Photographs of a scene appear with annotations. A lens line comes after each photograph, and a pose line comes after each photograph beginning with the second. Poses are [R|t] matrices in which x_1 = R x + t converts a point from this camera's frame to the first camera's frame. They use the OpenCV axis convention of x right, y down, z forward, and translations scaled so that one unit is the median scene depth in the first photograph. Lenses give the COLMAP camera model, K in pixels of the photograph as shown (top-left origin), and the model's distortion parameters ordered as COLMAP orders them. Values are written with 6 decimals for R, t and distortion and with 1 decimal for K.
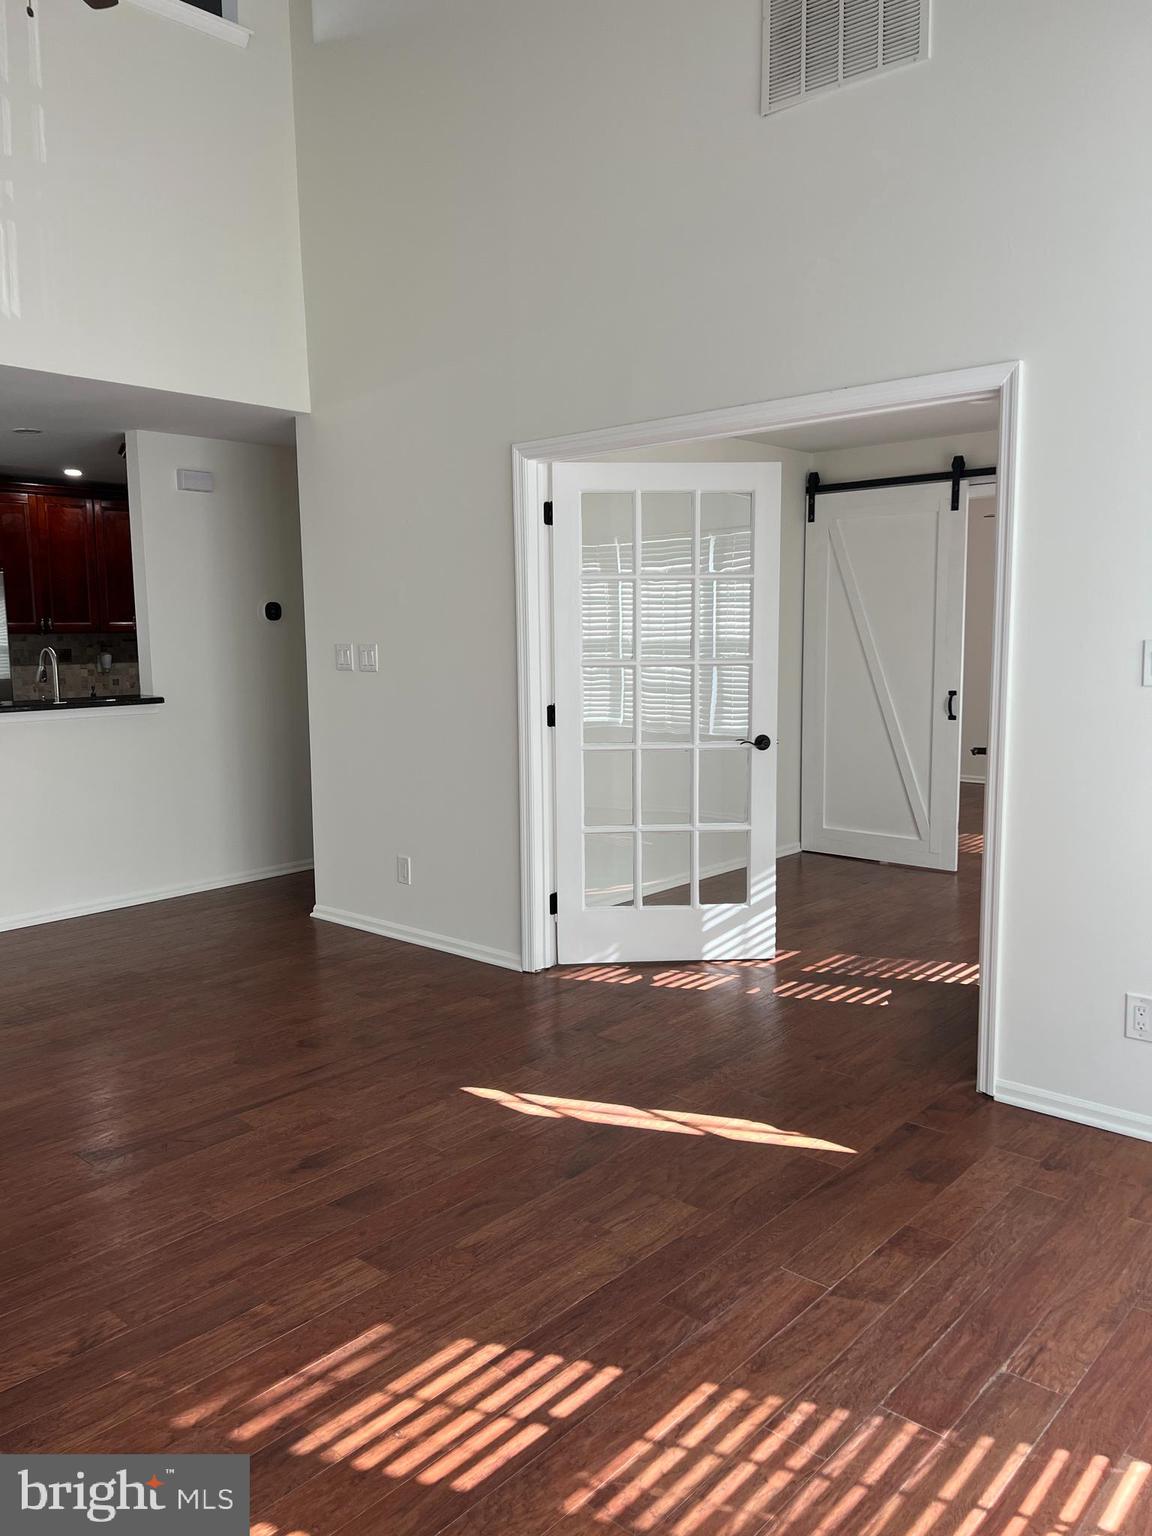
lens RADIAL K [[1142.2, 0, 599.9], [0, 1142.2, 778.1], [0, 0, 1]] dist [0.007207, -0.005352]
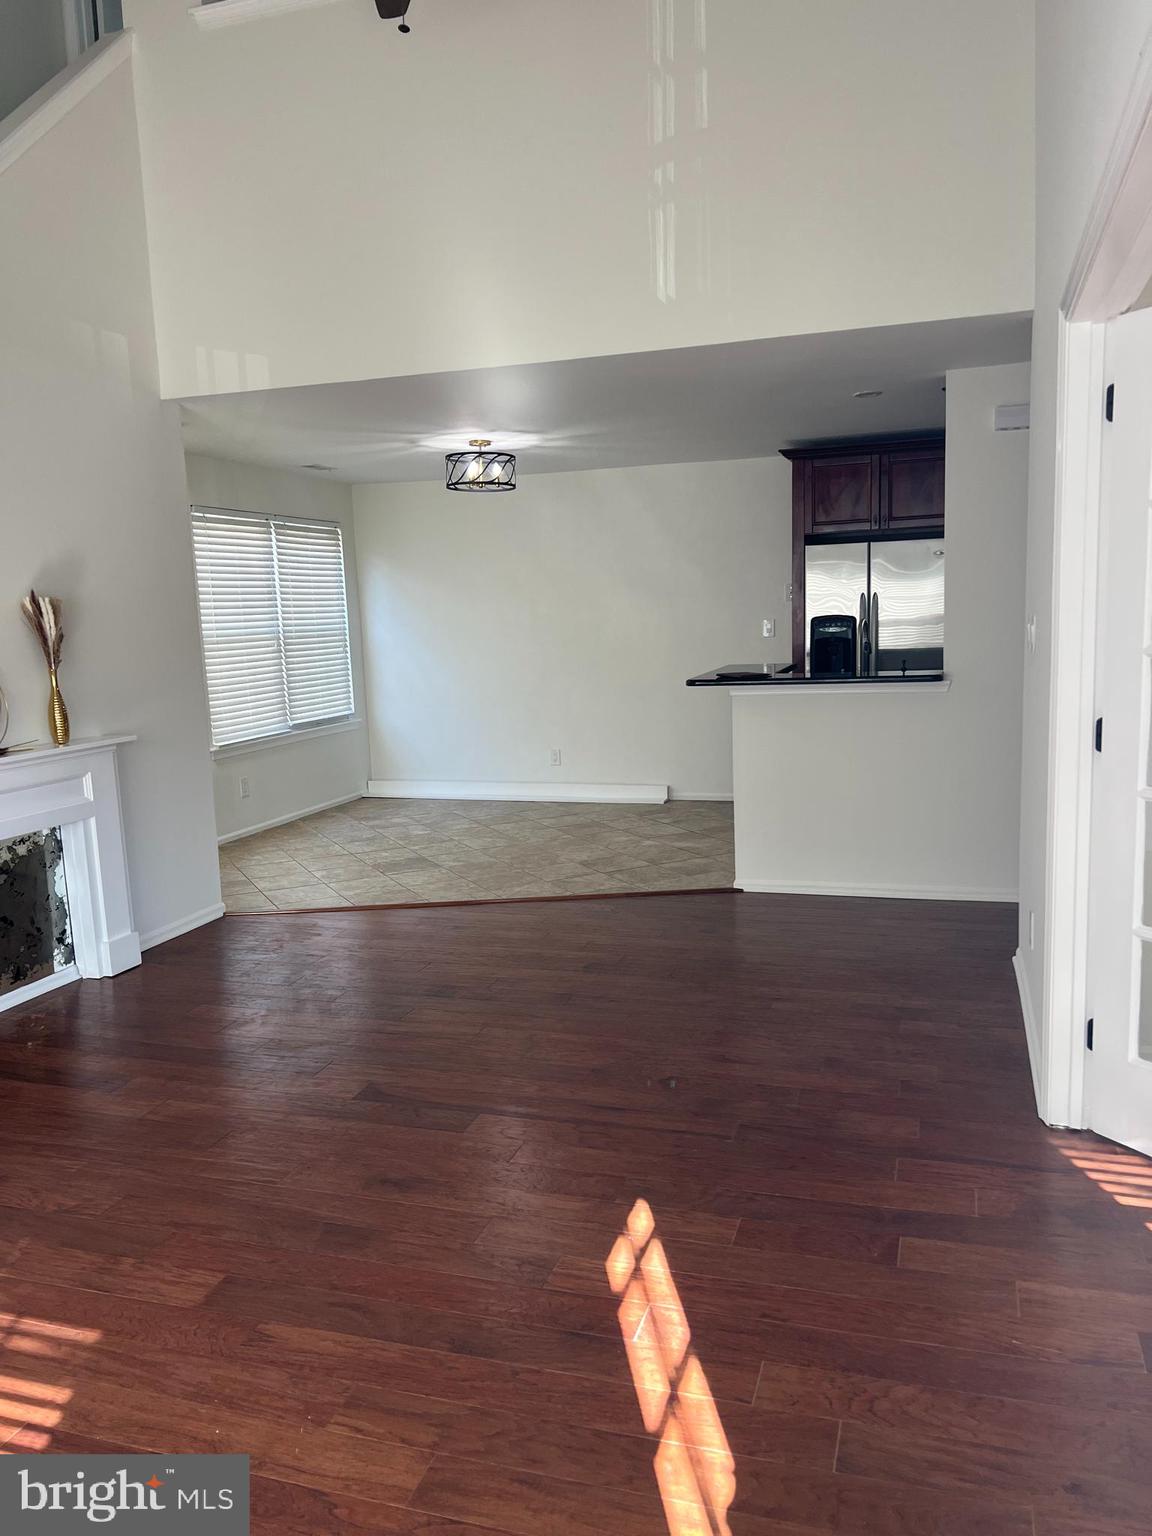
lens RADIAL K [[1160.5, 0, 584.2], [0, 1160.5, 776.1], [0, 0, 1]] dist [0.084879, -0.100384]
pose [[0.394069, 0.122699, -0.910854, 0.586754], [-0.089895, 0.991442, 0.094663, -0.092509], [0.914674, 0.044578, 0.401727, 0.663215]]
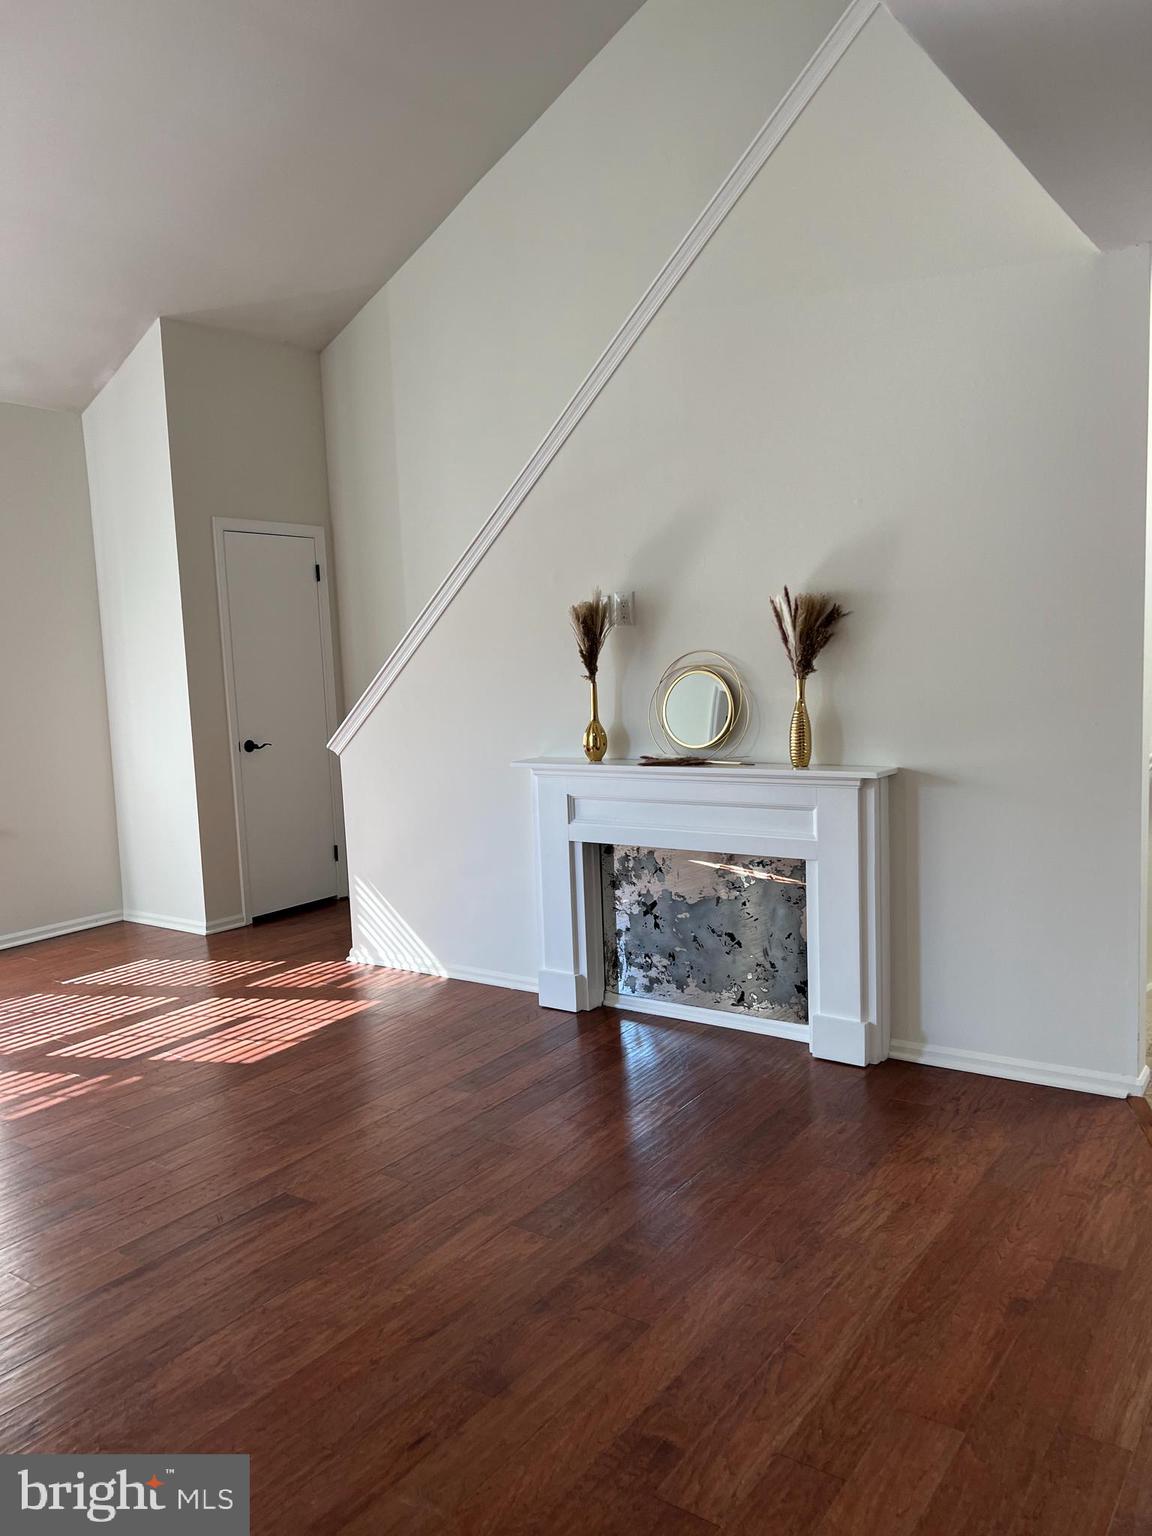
lens RADIAL K [[1157.8, 0, 576.0], [0, 1157.8, 768.0], [0, 0, 1]] dist [0.041186, -0.099311]
pose [[-0.994386, 0.056151, -0.089684, -0.562587], [0.033604, 0.971287, 0.235527, -0.219892], [0.100333, 0.231191, -0.967721, 1.726464]]
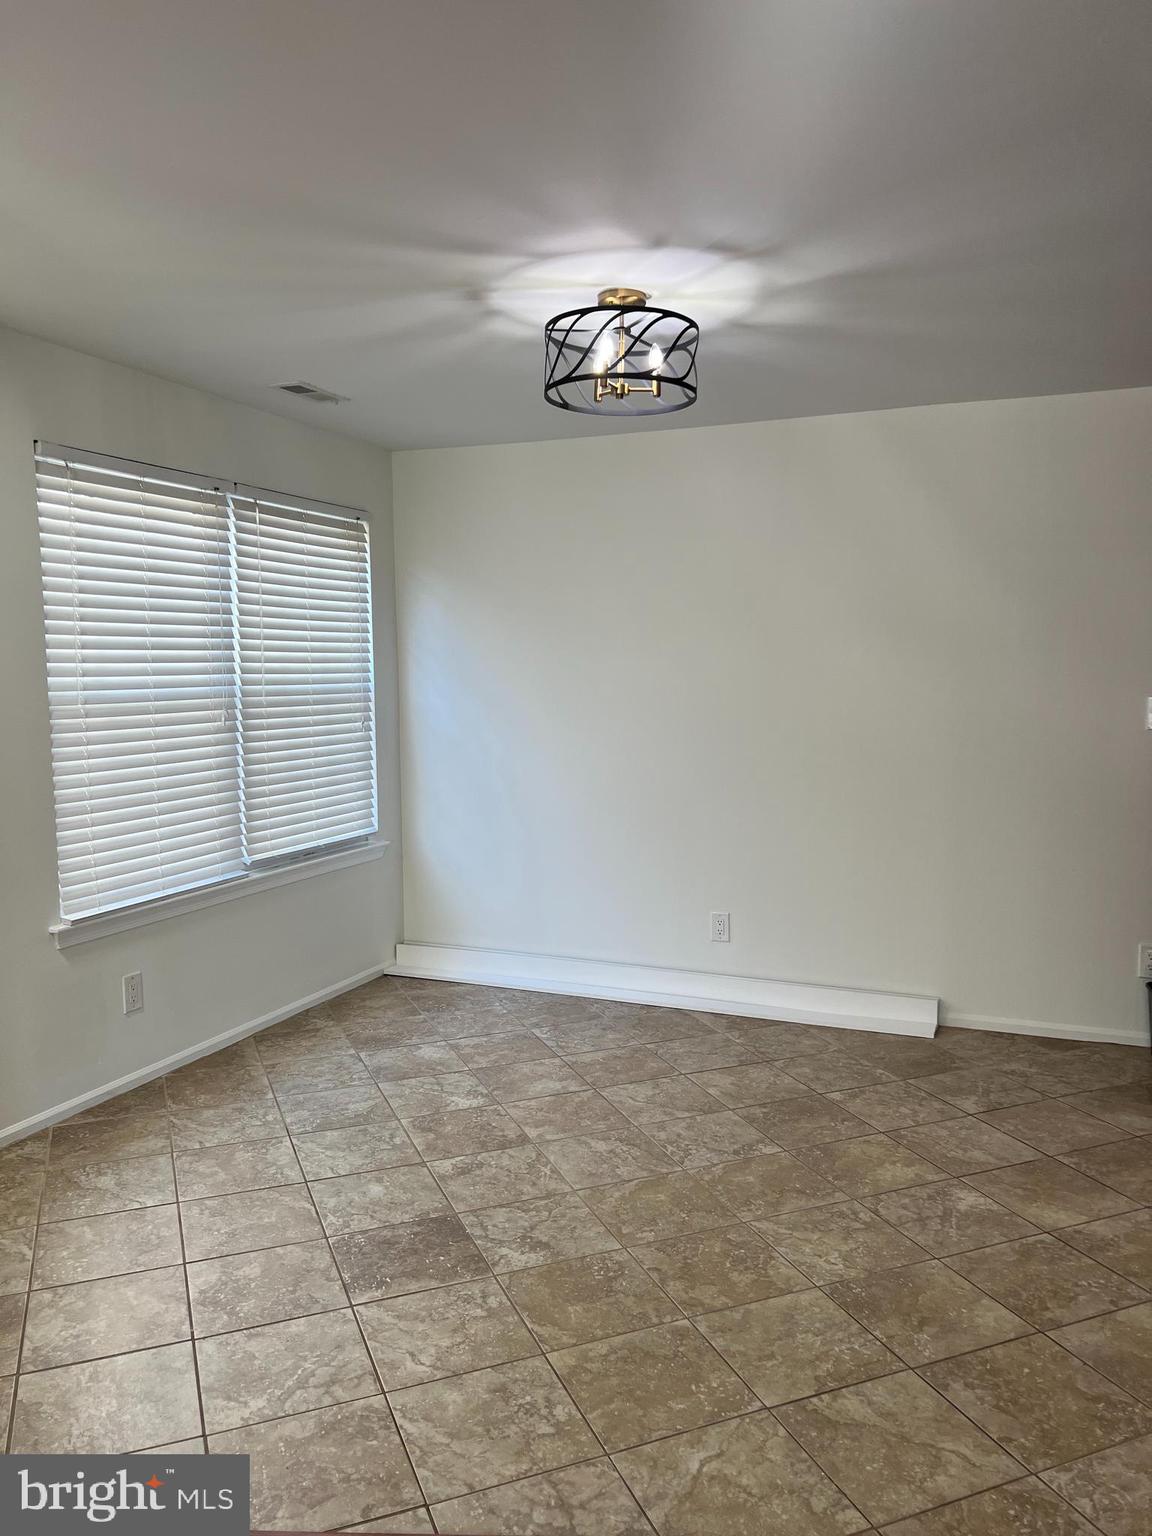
lens RADIAL K [[1153.6, 0, 586.9], [0, 1153.6, 768.7], [0, 0, 1]] dist [0.056228, -0.064068]
pose [[0.314567, 0.085192, -0.945405, -0.496345], [-0.121470, 0.991389, 0.048919, -0.131057], [0.941431, 0.099450, 0.322206, 0.997307]]
